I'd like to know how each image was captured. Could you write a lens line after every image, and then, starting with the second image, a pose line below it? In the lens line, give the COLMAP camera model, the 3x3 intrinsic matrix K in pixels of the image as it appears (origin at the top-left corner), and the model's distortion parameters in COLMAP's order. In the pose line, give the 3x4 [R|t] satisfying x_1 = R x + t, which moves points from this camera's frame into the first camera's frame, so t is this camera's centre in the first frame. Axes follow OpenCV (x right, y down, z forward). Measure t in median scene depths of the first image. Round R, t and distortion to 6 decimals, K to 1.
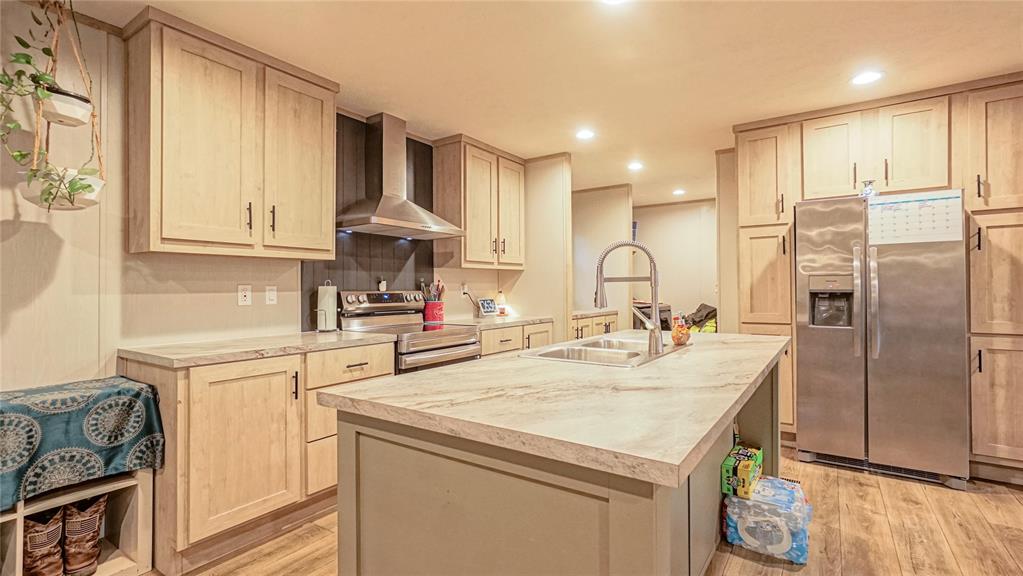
lens RADIAL K [[475.4, 0, 509.7], [0, 475.4, 284.4], [0, 0, 1]] dist [-0.003760, 0.007471]
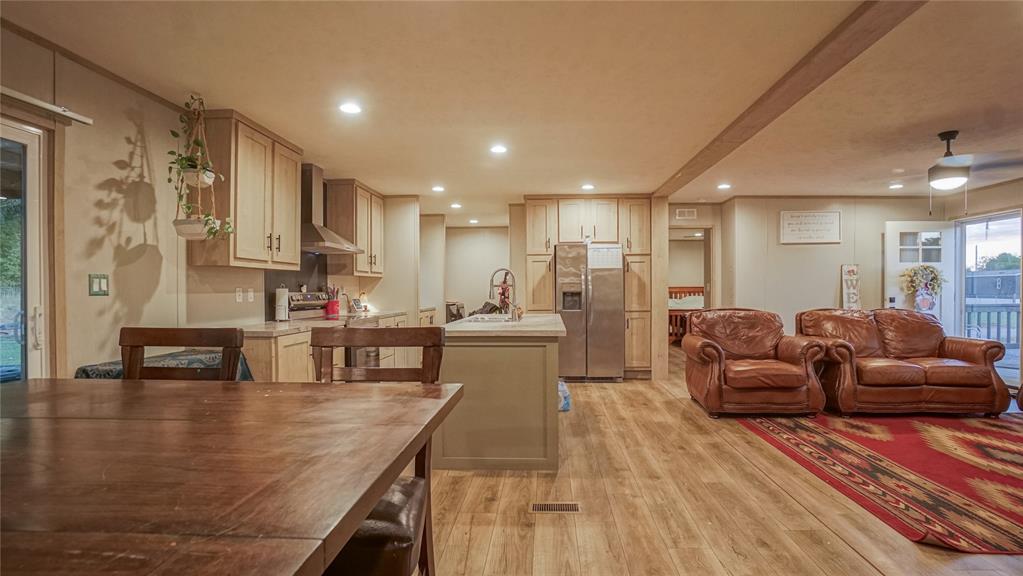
lens RADIAL K [[483.7, 0, 535.2], [0, 483.7, 292.3], [0, 0, 1]] dist [-0.068962, 0.027647]
pose [[0.841535, -0.002150, 0.540198, -0.539603], [-0.002658, 0.999963, 0.008121, 0.001281], [-0.540195, -0.008270, 0.841499, -0.601441]]
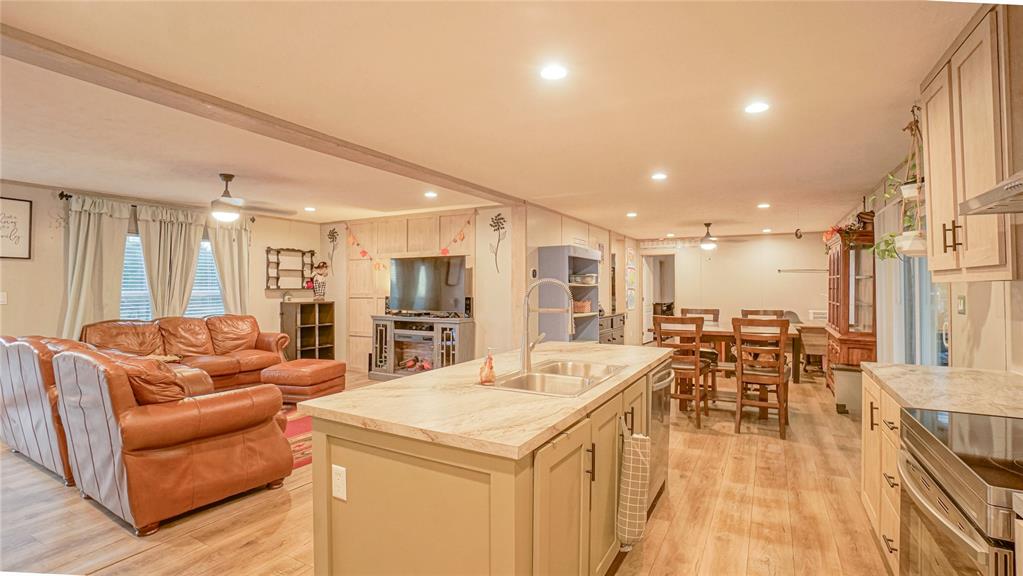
lens RADIAL K [[480.9, 0, 506.8], [0, 480.9, 275.5], [0, 0, 1]] dist [-0.061937, 0.019963]
pose [[-0.996022, 0.002534, -0.089068, 0.307825], [0.005001, 0.999610, -0.027490, -0.044144], [0.088964, -0.027826, -0.995646, 1.494307]]
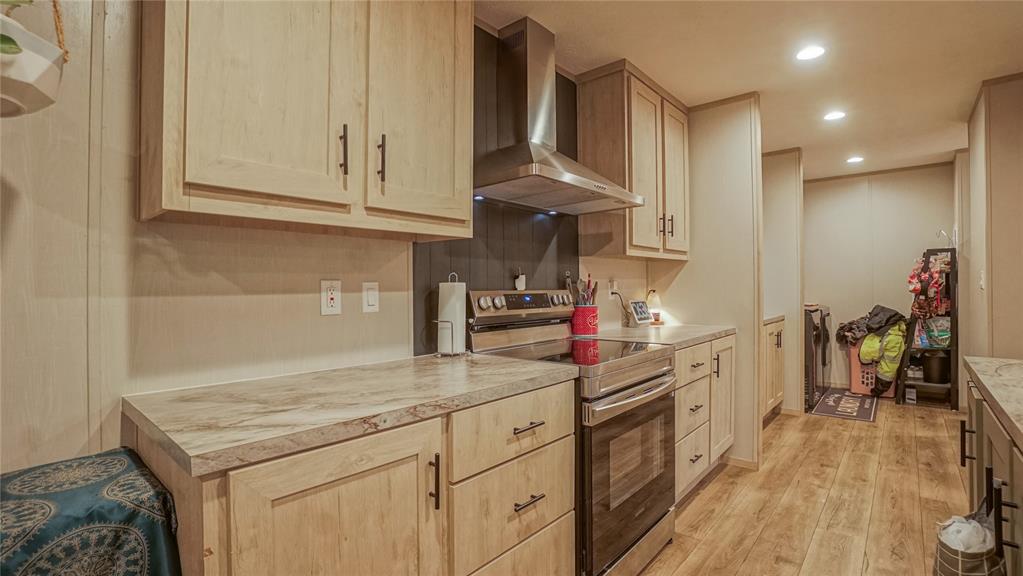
lens RADIAL K [[468.6, 0, 501.7], [0, 468.6, 284.7], [0, 0, 1]] dist [-0.073002, 0.026134]
pose [[0.991756, -0.002117, -0.128120, -0.253342], [0.002548, 0.999992, 0.003199, 0.005074], [0.128112, -0.003499, 0.991754, 0.421255]]
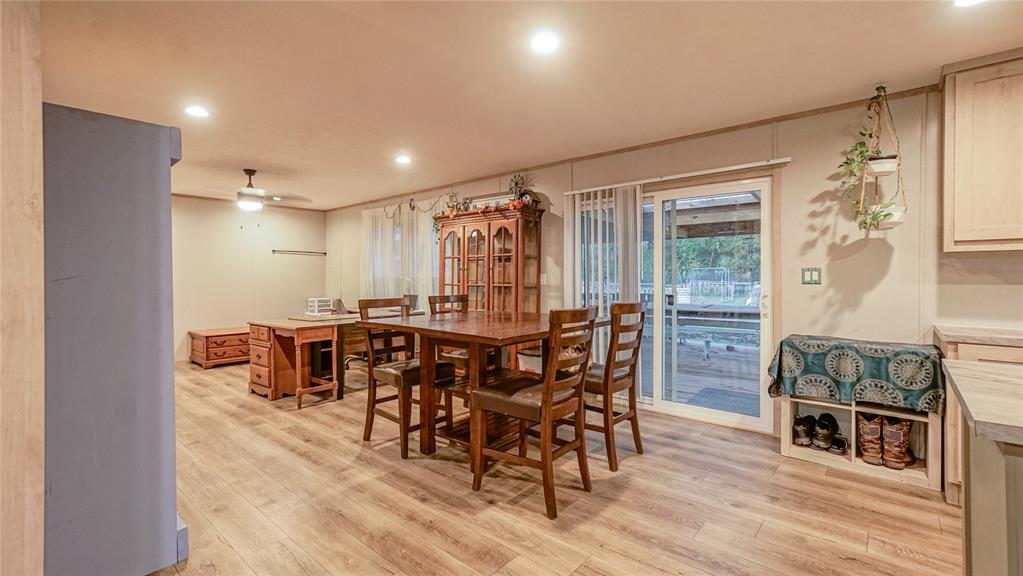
lens RADIAL K [[447.3, 0, 504.9], [0, 447.3, 277.6], [0, 0, 1]] dist [-0.017371, 0.013832]
pose [[-0.119068, 0.006390, -0.992866, 0.438989], [0.009378, 0.999942, 0.005311, -0.012446], [0.992842, -0.008679, -0.119121, -0.041328]]
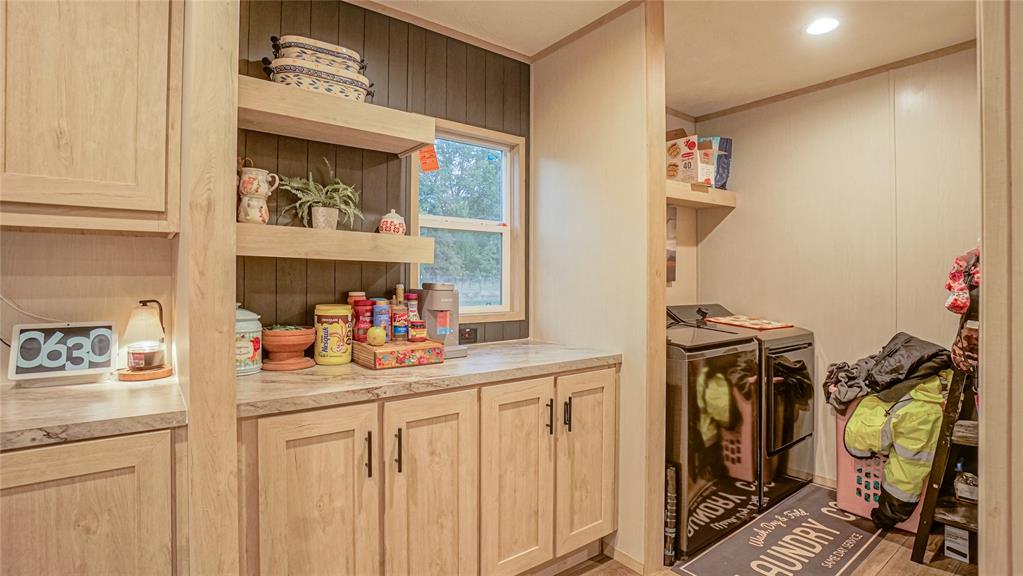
lens RADIAL K [[487.8, 0, 509.5], [0, 487.8, 276.1], [0, 0, 1]] dist [-0.036299, 0.000869]
pose [[0.949501, 0.007437, -0.313677, 0.516919], [-0.007679, 0.999970, 0.000467, -0.007376], [0.313671, 0.001966, 0.949530, 1.227626]]
